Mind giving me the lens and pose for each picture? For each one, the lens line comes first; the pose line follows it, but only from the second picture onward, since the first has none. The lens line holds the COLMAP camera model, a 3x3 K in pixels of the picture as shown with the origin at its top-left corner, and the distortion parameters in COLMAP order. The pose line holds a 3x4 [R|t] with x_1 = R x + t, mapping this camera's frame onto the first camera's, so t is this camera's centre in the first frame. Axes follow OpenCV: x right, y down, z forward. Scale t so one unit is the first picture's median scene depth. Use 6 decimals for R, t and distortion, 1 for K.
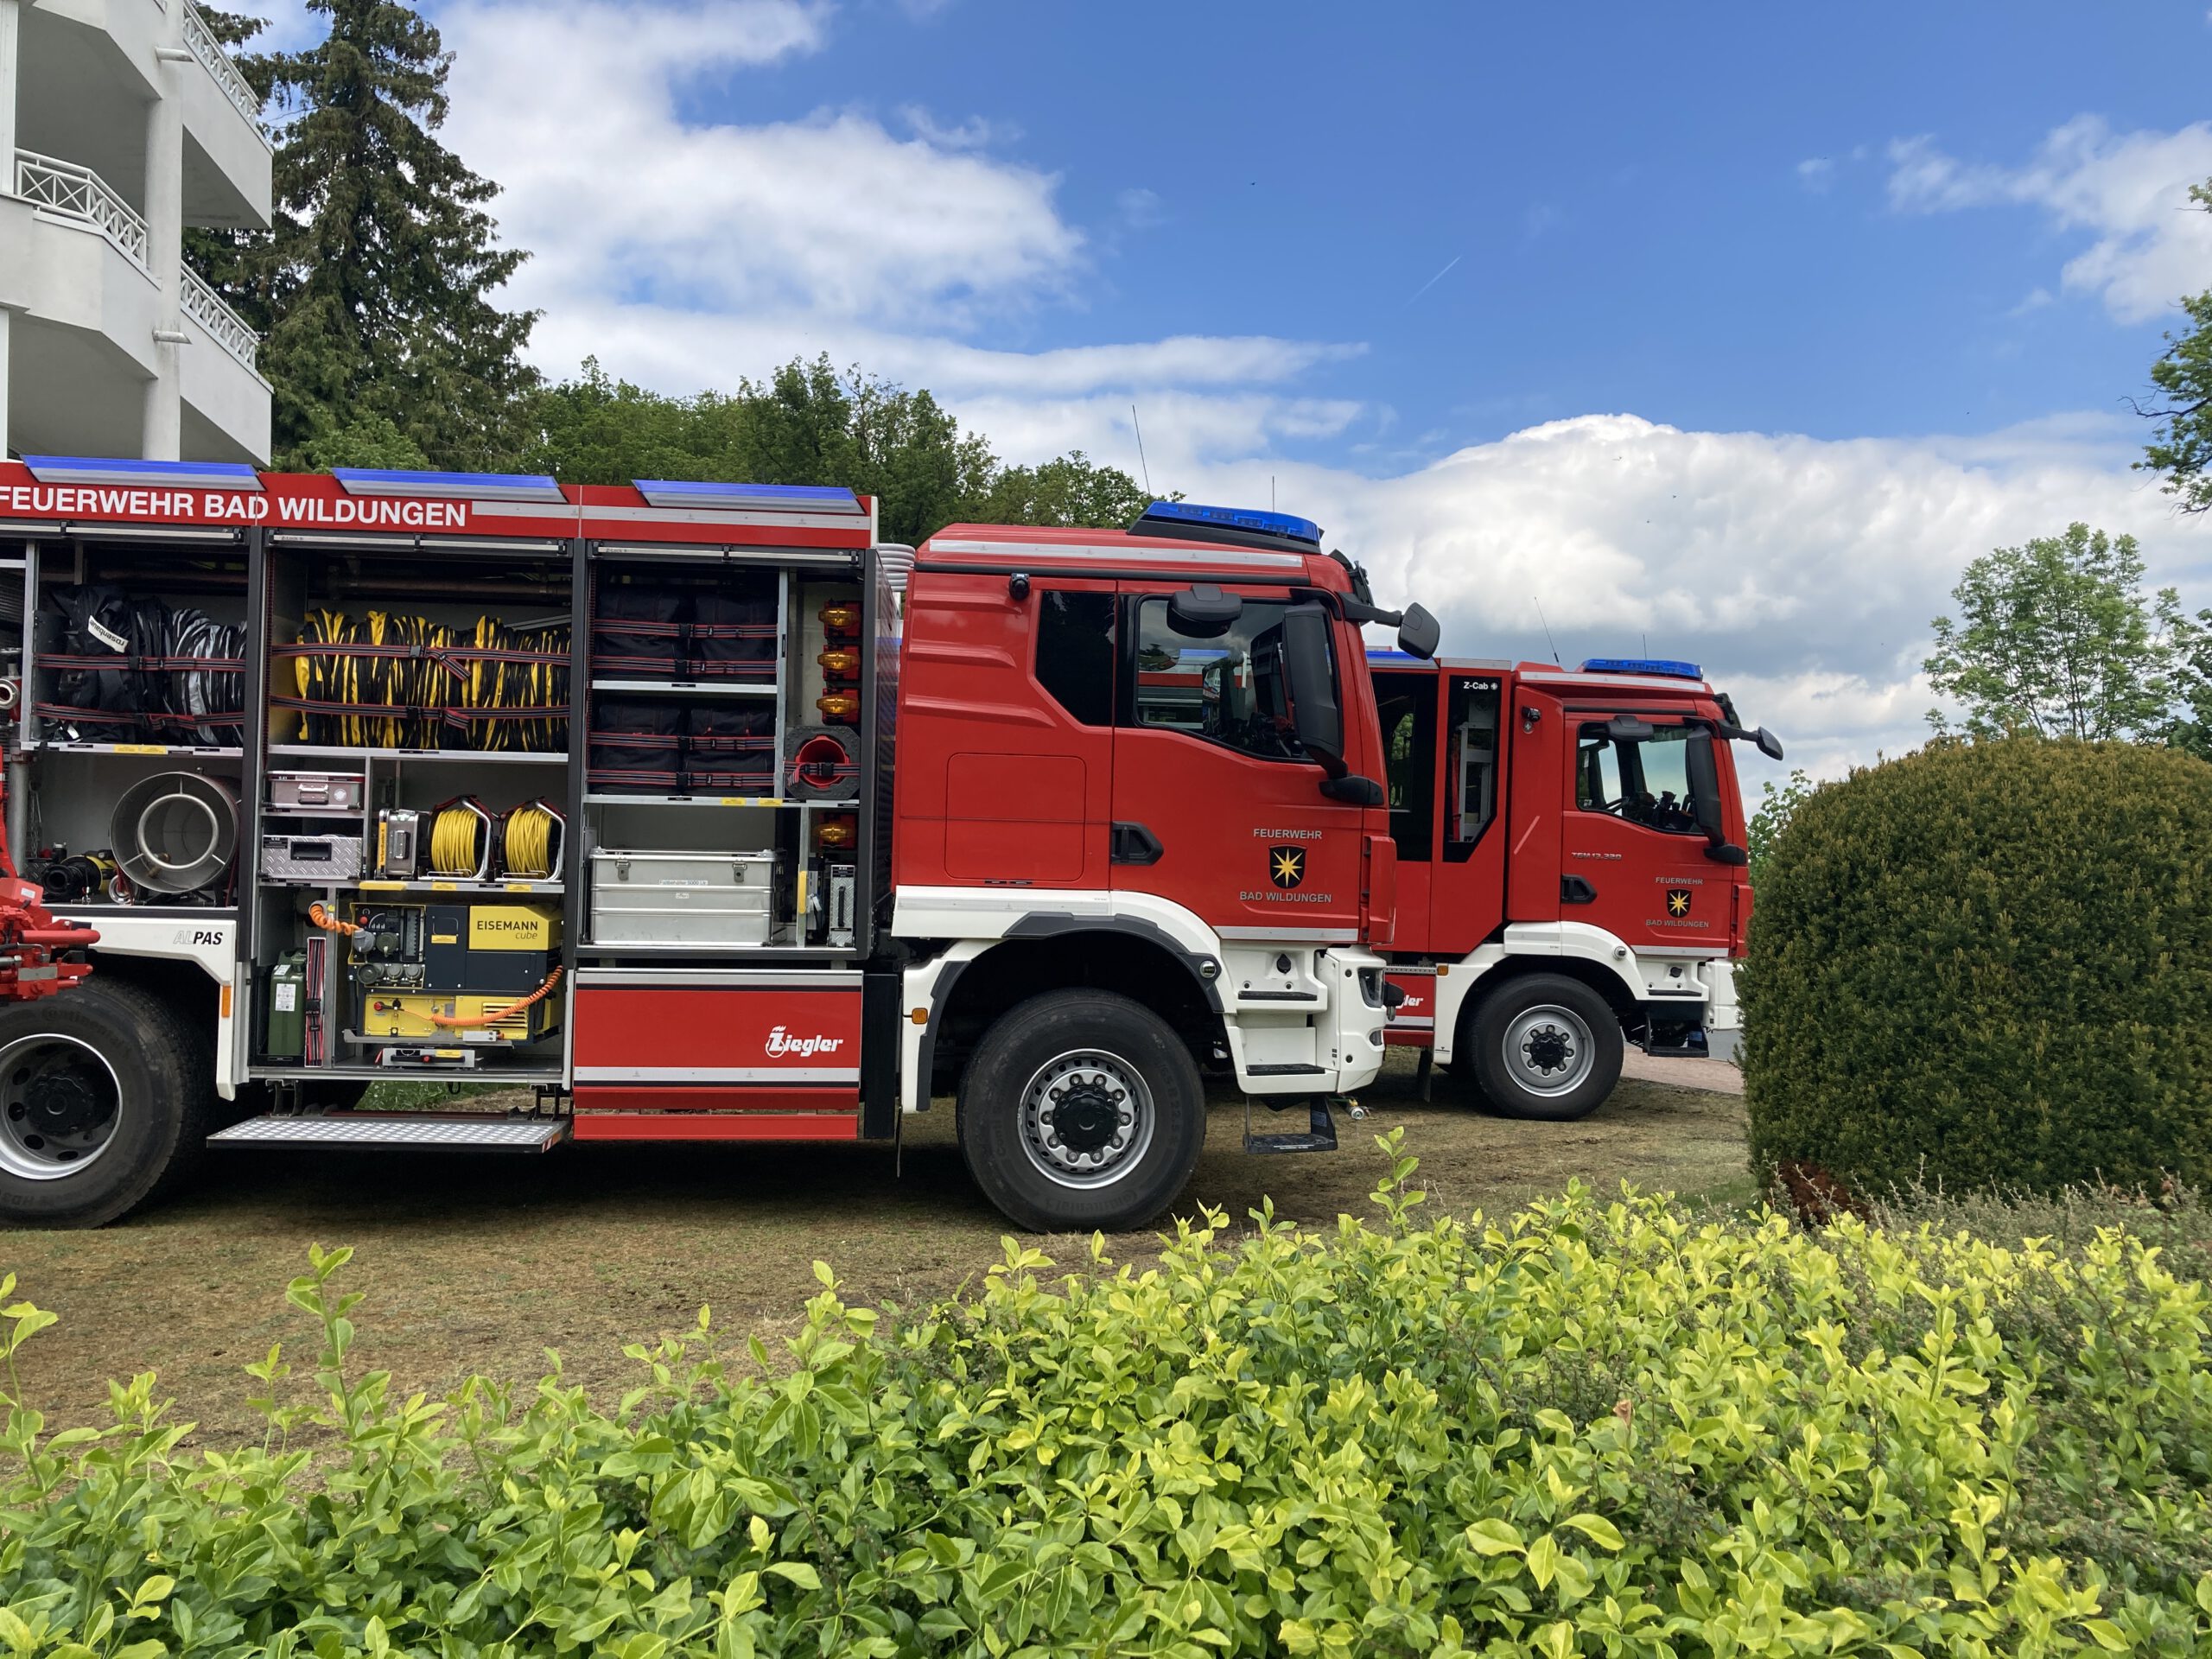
lens RADIAL K [[1723.2, 0, 1106.0], [0, 1723.2, 829.5], [0, 0, 1]] dist [-0.002580, -0.037748]
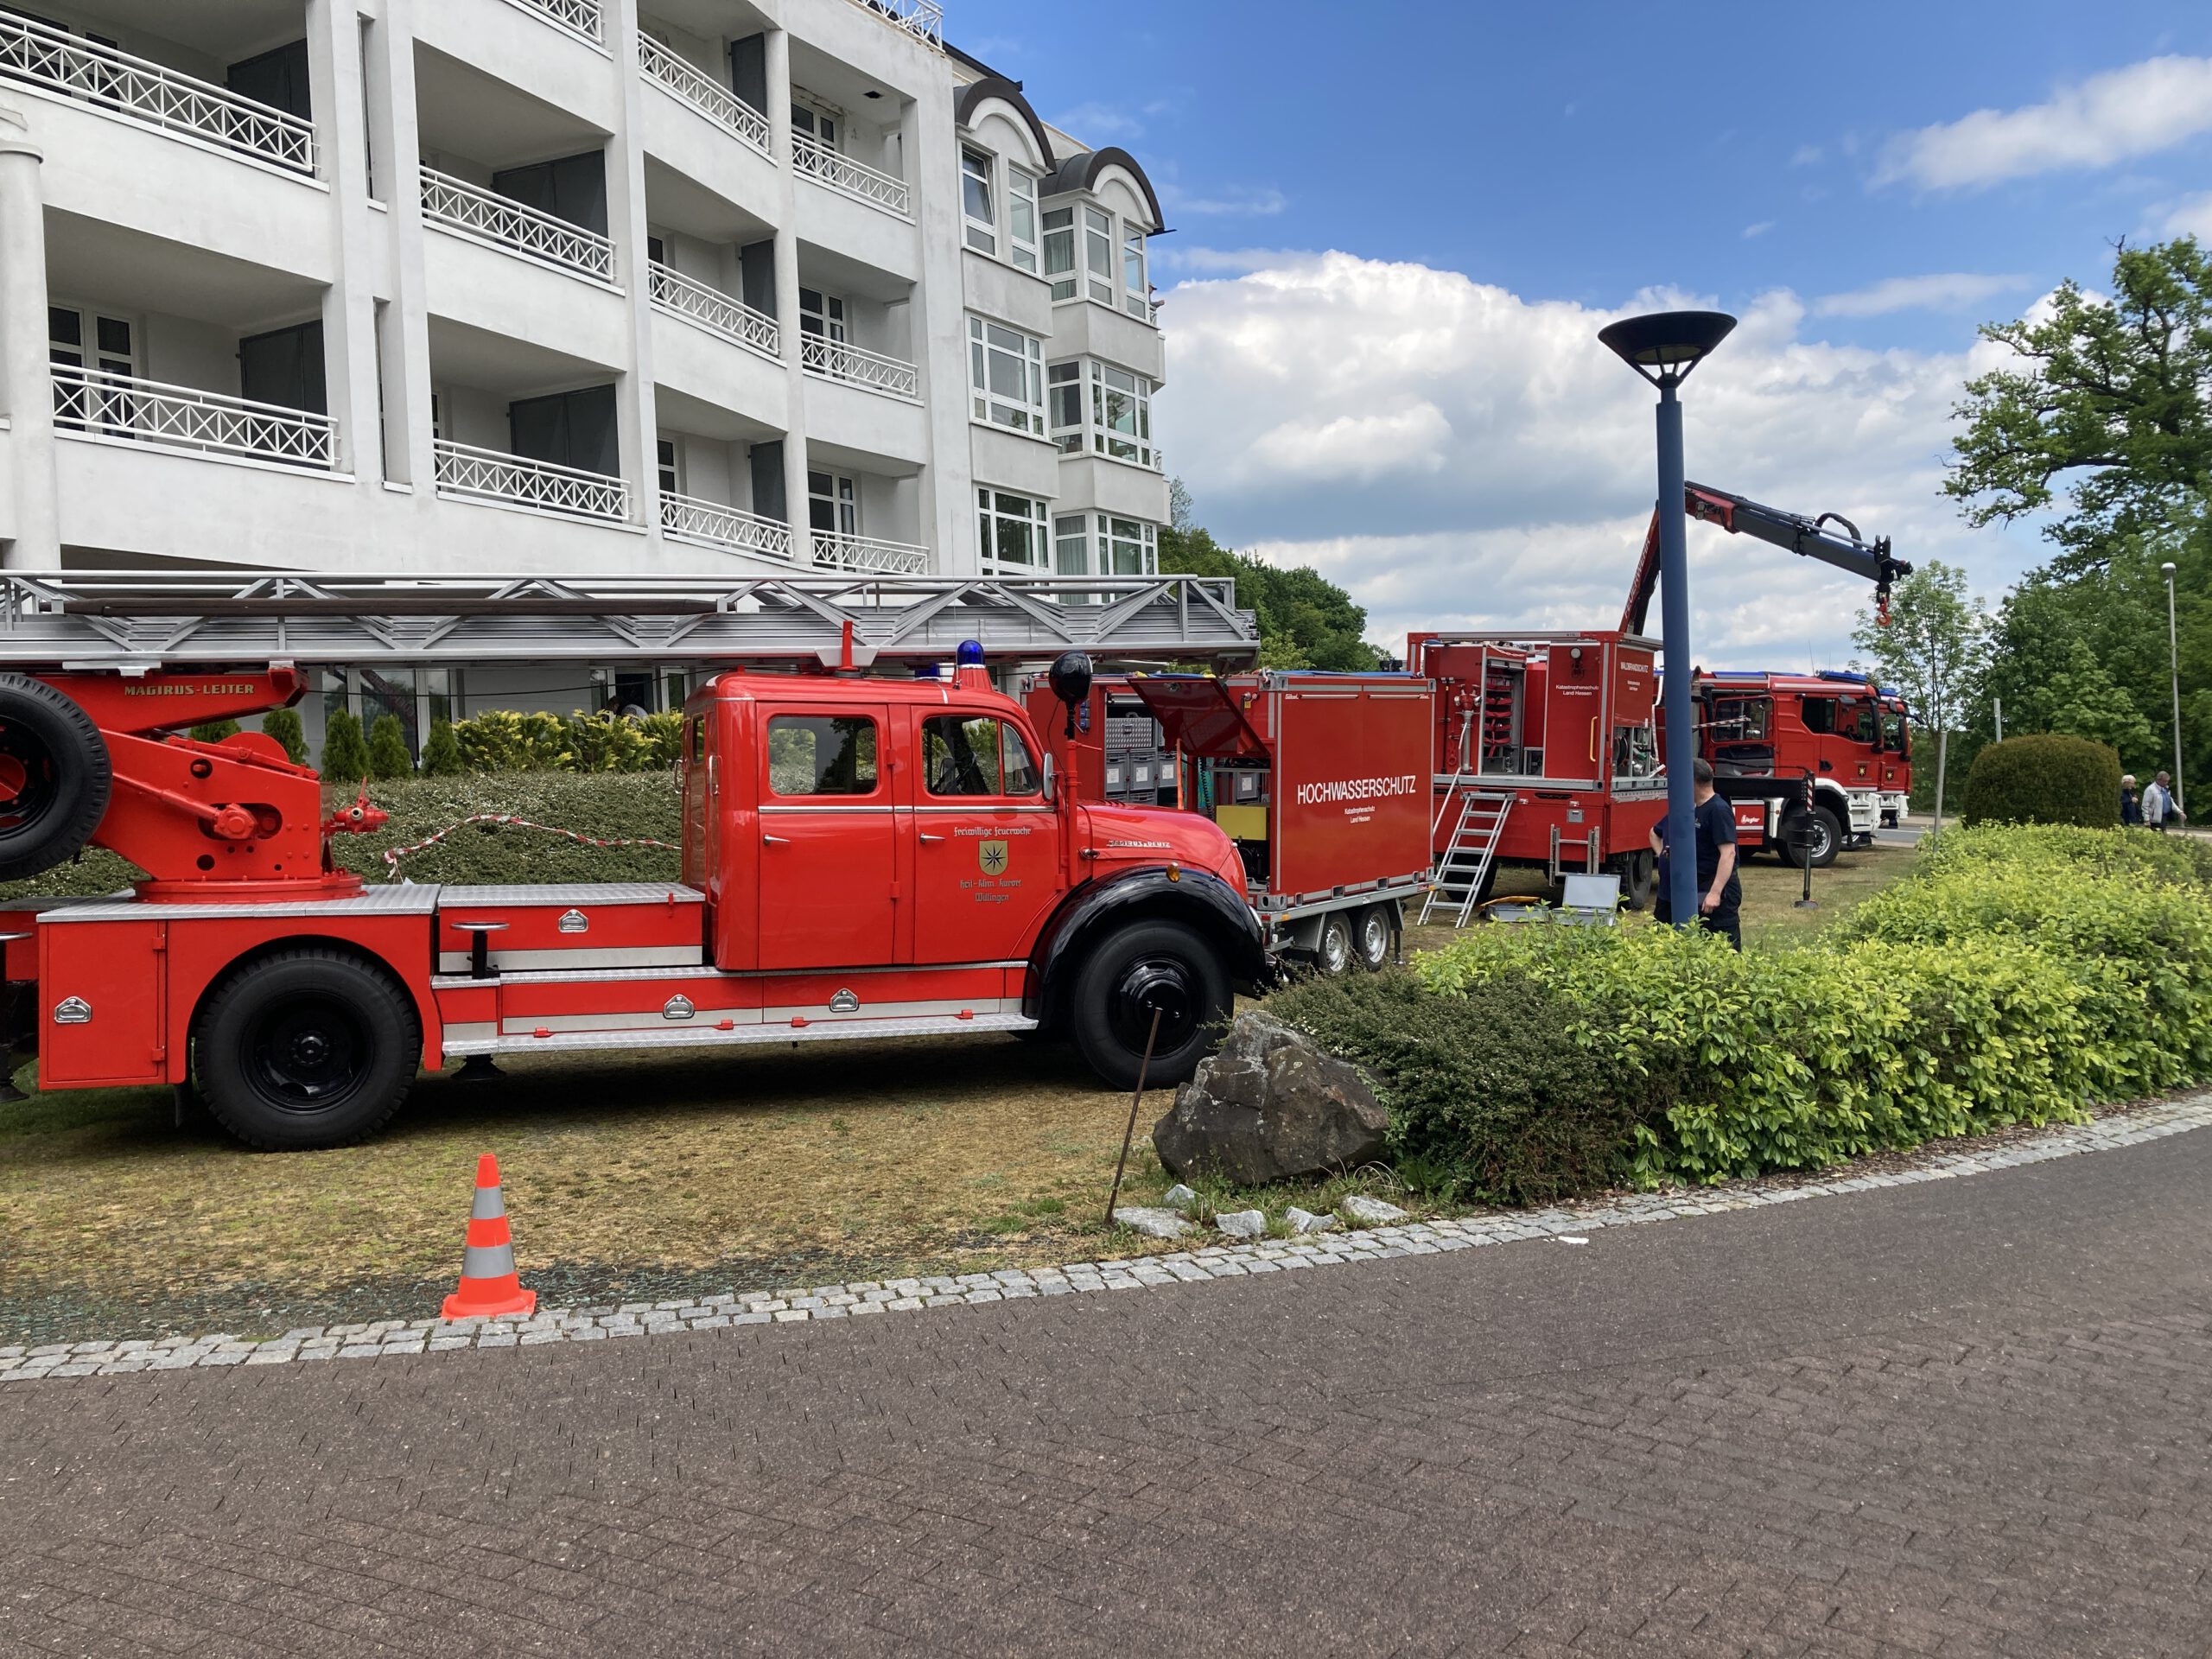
lens RADIAL K [[1723.2, 0, 1106.0], [0, 1723.2, 829.5], [0, 0, 1]] dist [-0.002580, -0.037748]
pose [[0.987509, -0.019871, 0.156304, -0.622556], [0.006778, 0.996454, 0.083861, -0.052110], [-0.157416, -0.081754, 0.984142, -0.718095]]
